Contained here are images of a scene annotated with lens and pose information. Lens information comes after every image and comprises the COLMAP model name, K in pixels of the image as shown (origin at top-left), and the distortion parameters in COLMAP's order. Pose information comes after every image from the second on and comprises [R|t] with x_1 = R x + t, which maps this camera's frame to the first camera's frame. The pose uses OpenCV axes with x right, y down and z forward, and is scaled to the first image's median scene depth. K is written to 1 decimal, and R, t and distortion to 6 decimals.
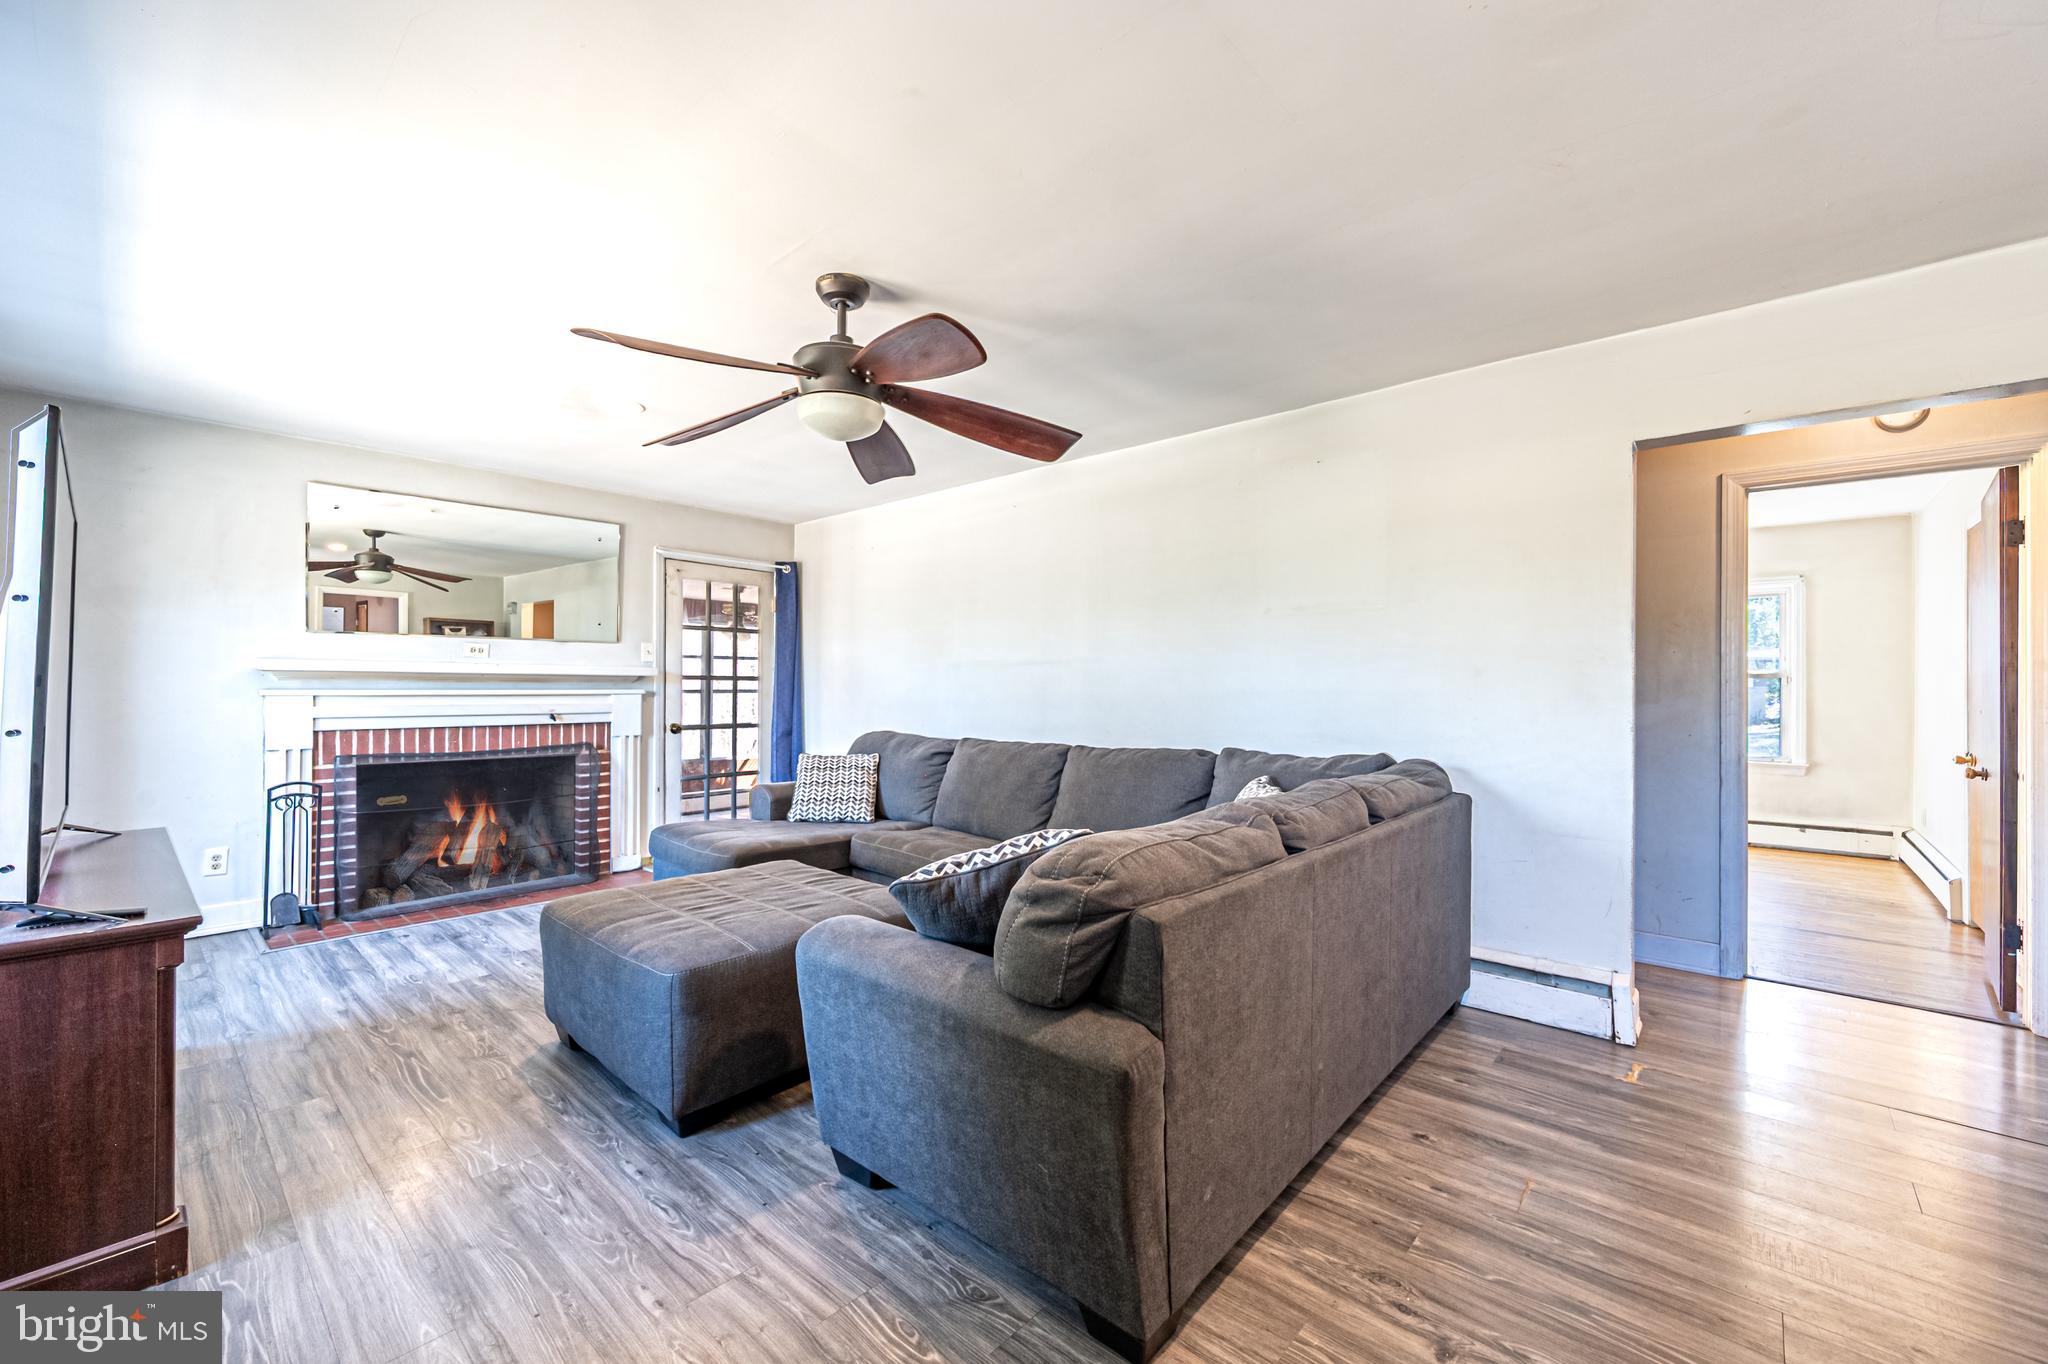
lens RADIAL K [[809.2, 0, 1019.1], [0, 809.2, 667.0], [0, 0, 1]] dist [-0.000476, -0.000515]
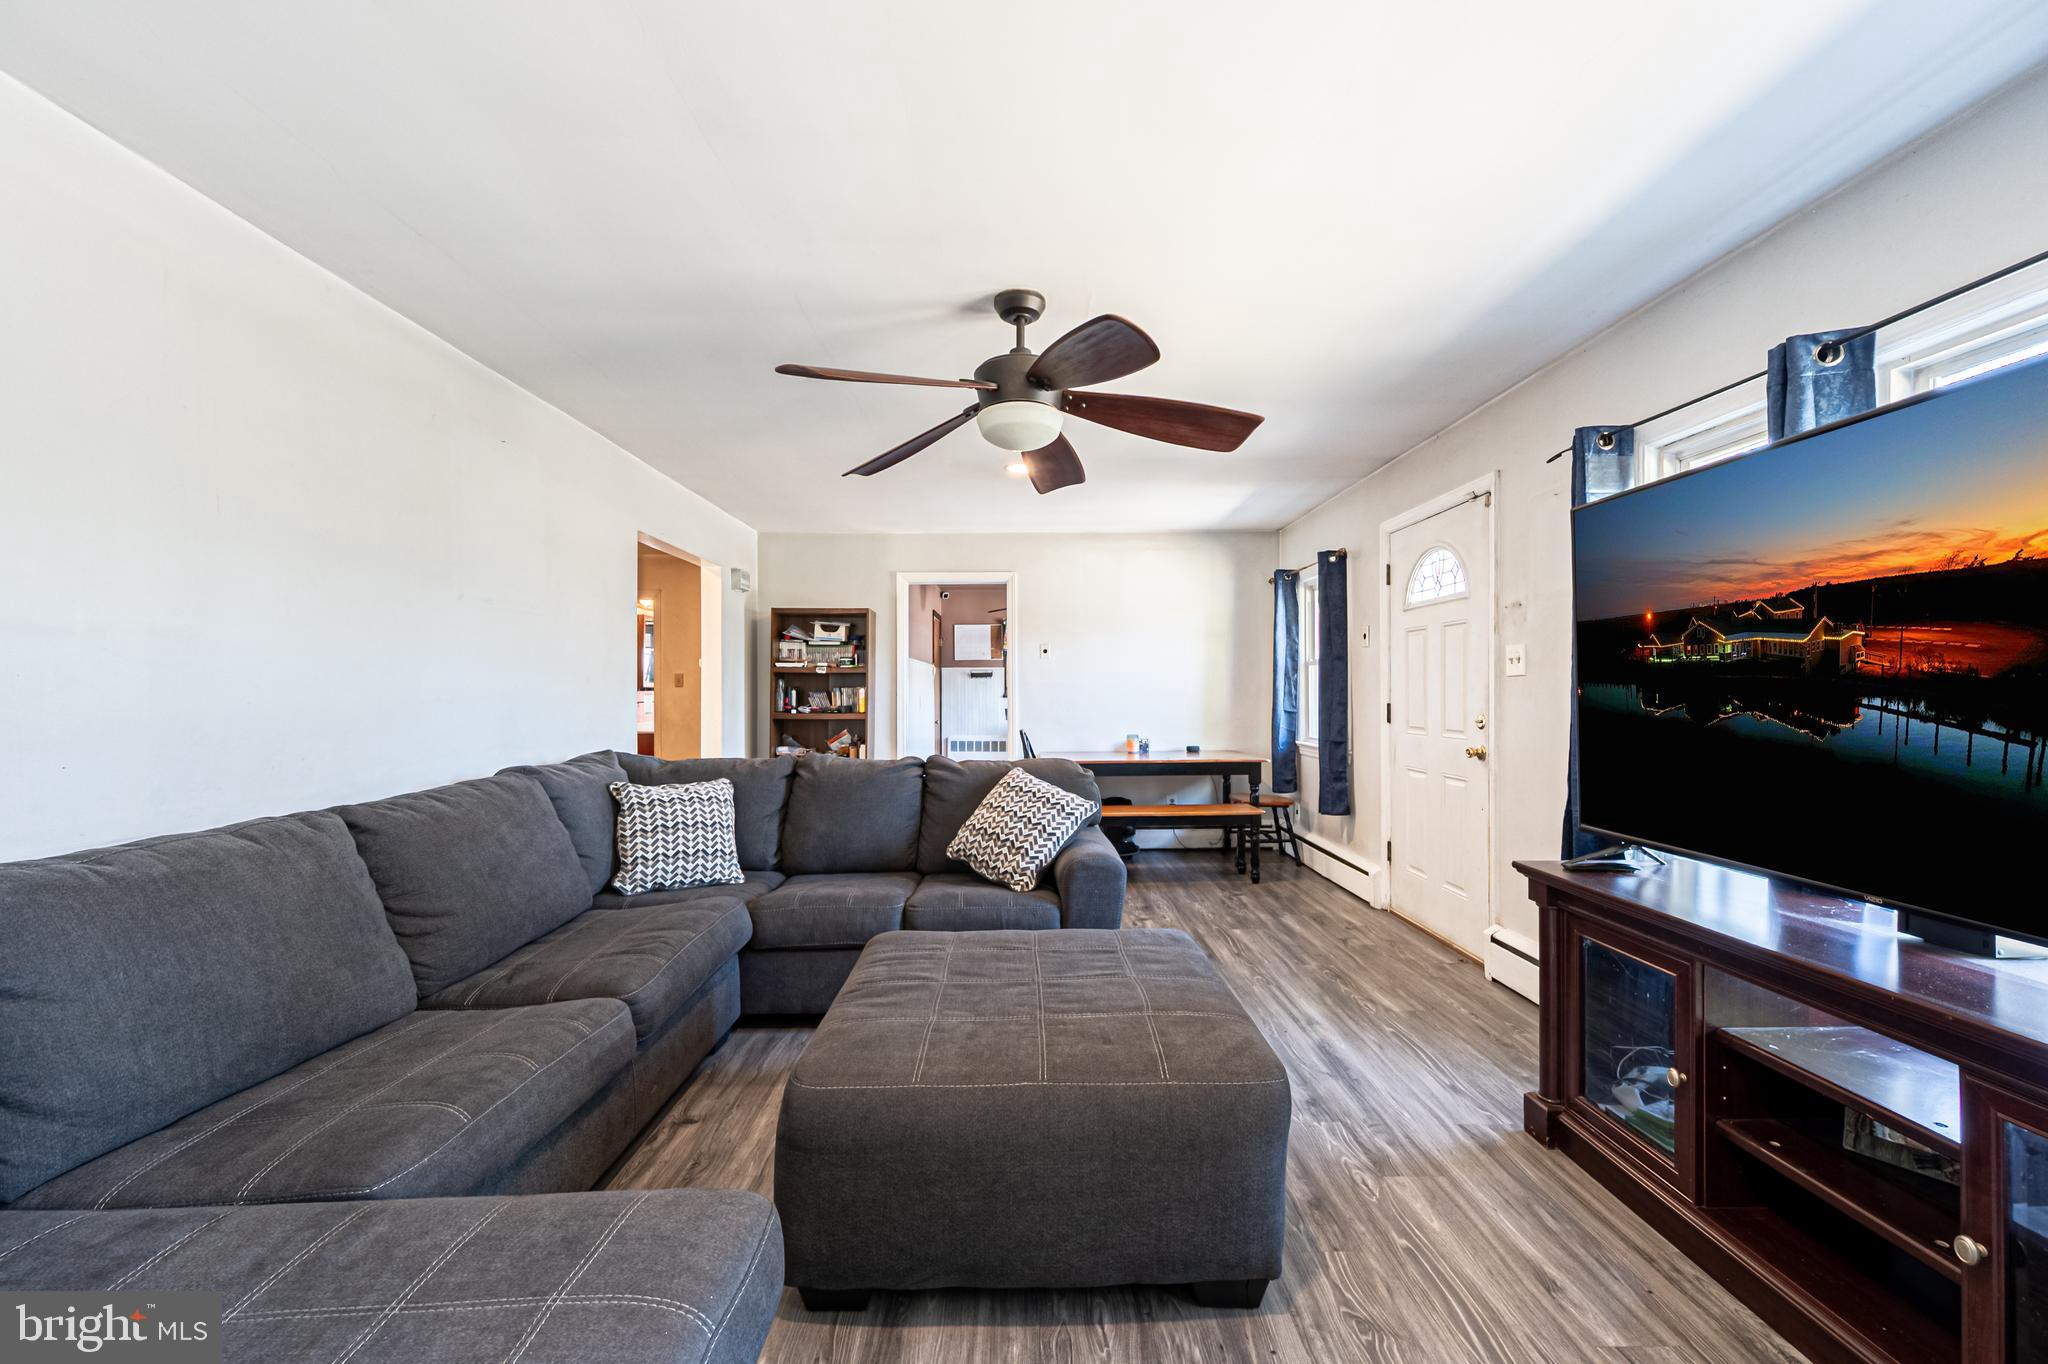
lens RADIAL K [[809.2, 0, 1025.3], [0, 809.2, 688.1], [0, 0, 1]] dist [-0.000476, -0.000515]
pose [[-0.671092, 0.002961, 0.741368, -0.590910], [-0.014716, 0.999742, -0.017314, 0.023499], [-0.741228, -0.022529, -0.670875, 1.016050]]
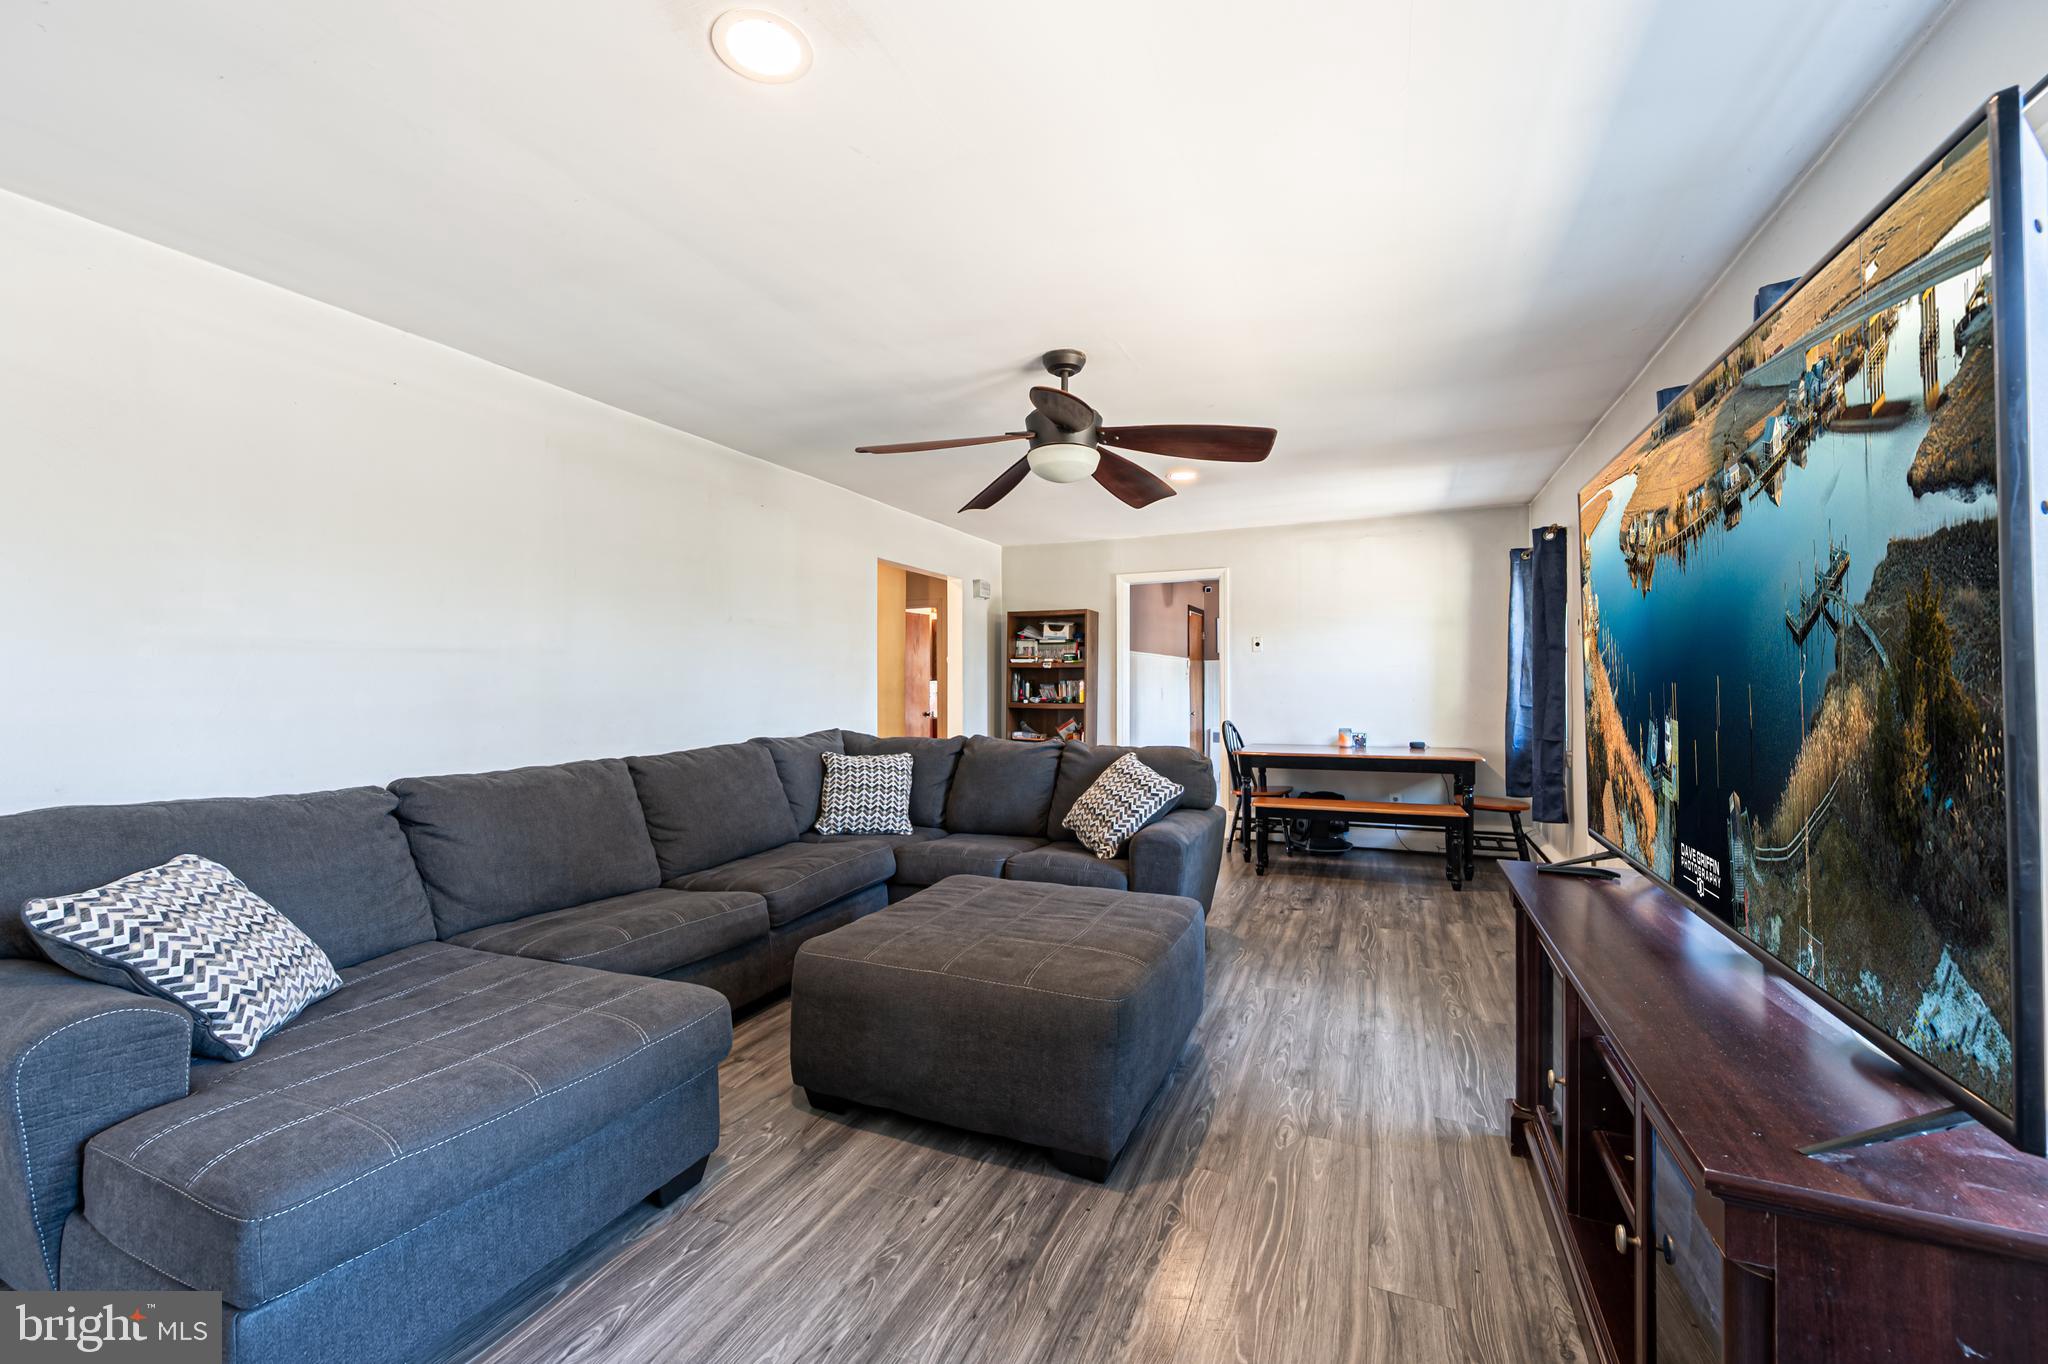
lens RADIAL K [[809.2, 0, 1018.3], [0, 809.2, 681.2], [0, 0, 1]] dist [-0.000476, -0.000515]
pose [[-0.301003, 0.002097, 0.953621, -0.819049], [-0.018506, 0.999796, -0.008040, 0.018484], [-0.953444, -0.020068, -0.300903, 0.867053]]
